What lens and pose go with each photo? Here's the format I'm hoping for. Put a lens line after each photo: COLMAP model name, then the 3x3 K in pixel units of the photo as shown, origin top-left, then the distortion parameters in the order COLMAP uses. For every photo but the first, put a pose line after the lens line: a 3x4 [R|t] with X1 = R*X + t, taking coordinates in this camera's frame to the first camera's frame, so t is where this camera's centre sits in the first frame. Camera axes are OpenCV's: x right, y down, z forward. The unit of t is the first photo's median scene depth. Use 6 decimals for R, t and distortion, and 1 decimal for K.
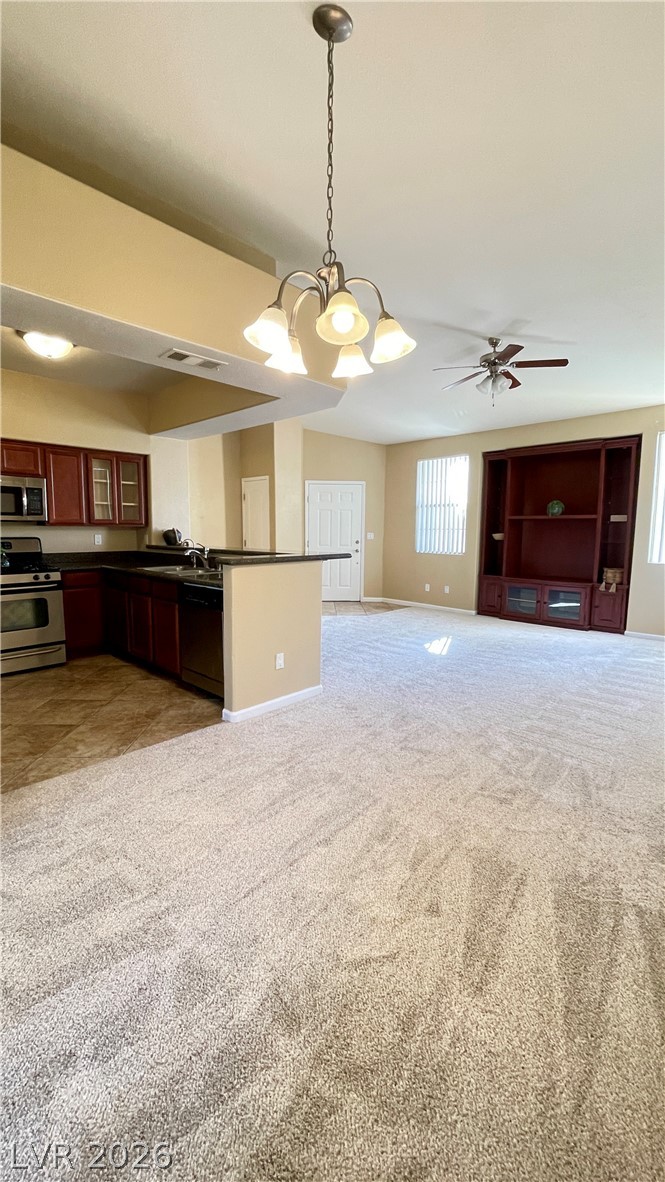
lens RADIAL K [[477.7, 0, 334.0], [0, 477.7, 583.2], [0, 0, 1]] dist [-0.002141, -0.000163]
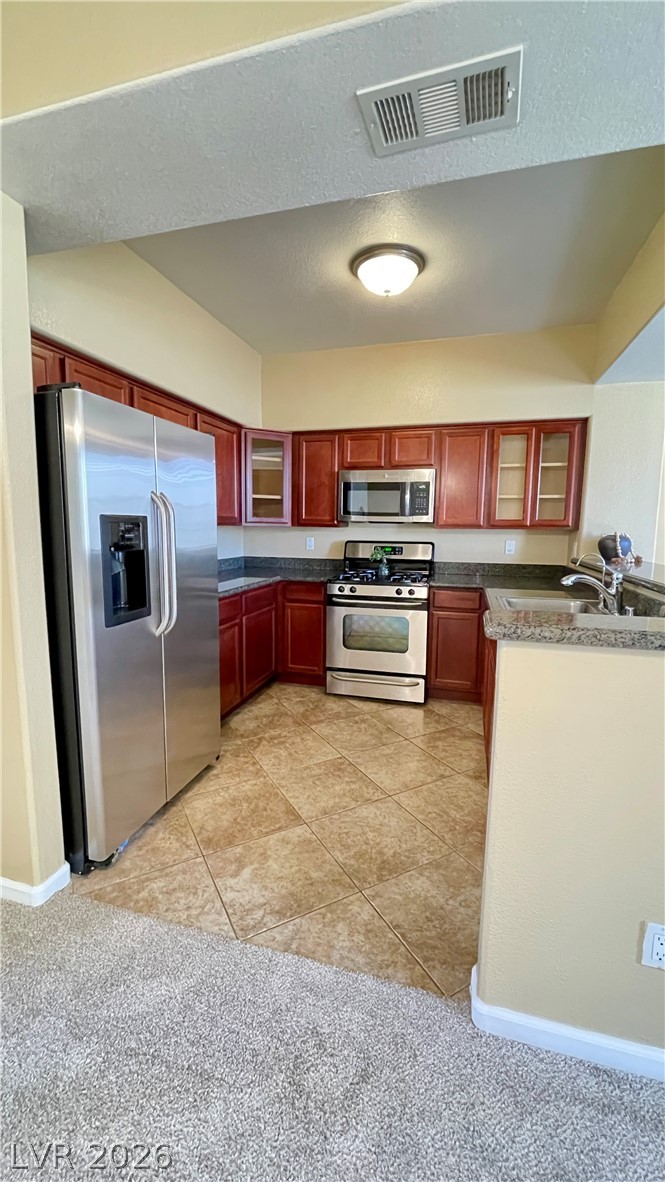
lens RADIAL K [[477.7, 0, 334.0], [0, 477.7, 583.2], [0, 0, 1]] dist [-0.002141, -0.000163]
pose [[0.476480, 0.103315, -0.873094, 0.031116], [-0.106884, 0.992513, 0.059115, -0.062090], [0.872664, 0.065153, 0.483955, 0.504982]]
